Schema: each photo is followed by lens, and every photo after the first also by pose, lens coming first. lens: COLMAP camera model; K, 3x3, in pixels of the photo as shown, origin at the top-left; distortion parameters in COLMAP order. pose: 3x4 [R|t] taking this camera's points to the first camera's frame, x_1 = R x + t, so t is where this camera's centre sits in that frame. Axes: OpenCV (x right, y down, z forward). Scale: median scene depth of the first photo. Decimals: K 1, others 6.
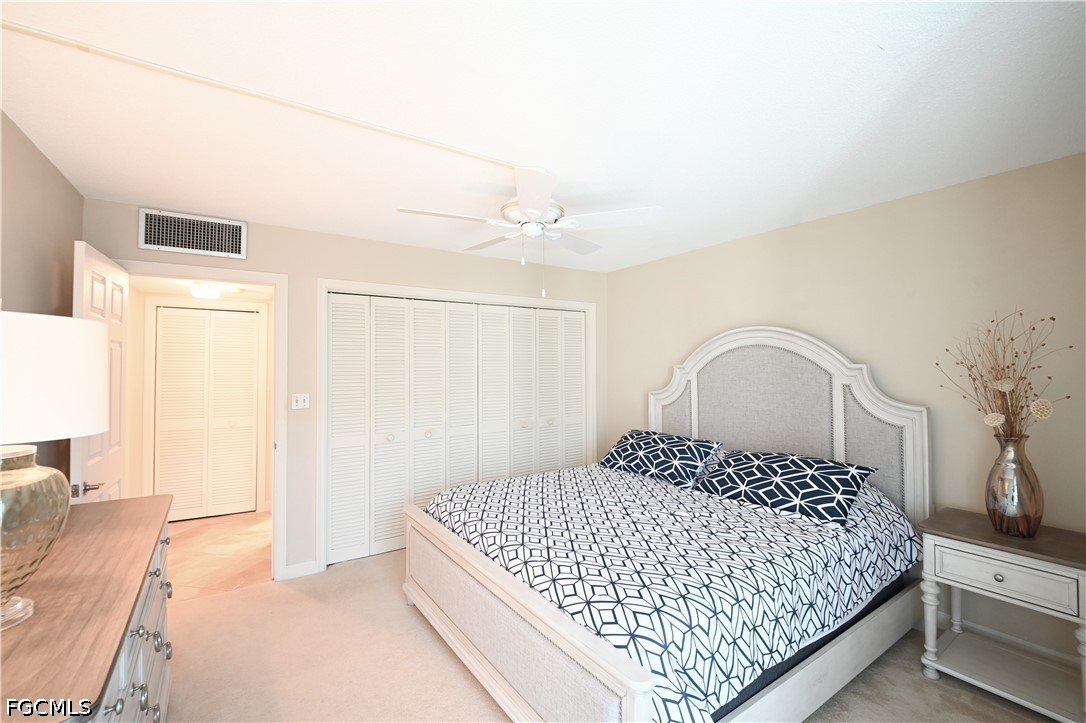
lens RADIAL K [[456.8, 0, 547.9], [0, 456.8, 359.6], [0, 0, 1]] dist [-0.000548, -0.007508]
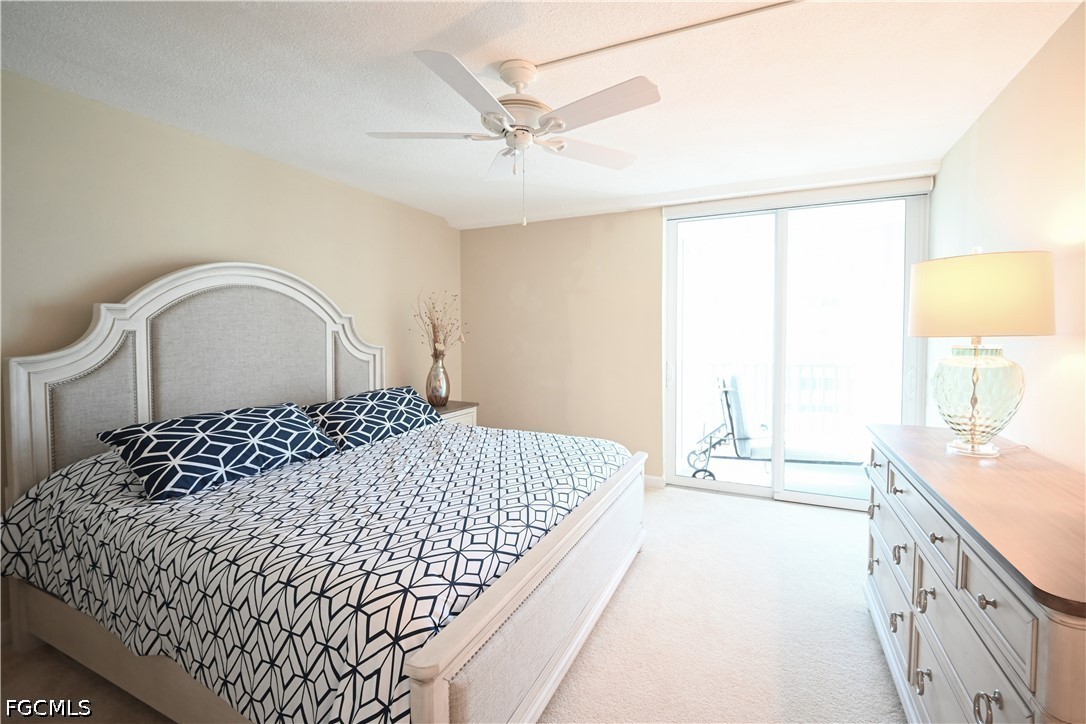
lens RADIAL K [[470.9, 0, 569.6], [0, 470.9, 347.8], [0, 0, 1]] dist [-0.000086, -0.014642]
pose [[-0.510599, -0.022956, 0.859513, -0.624340], [-0.003447, 0.999690, 0.024652, 0.060740], [-0.859812, 0.009625, -0.510520, 1.016748]]
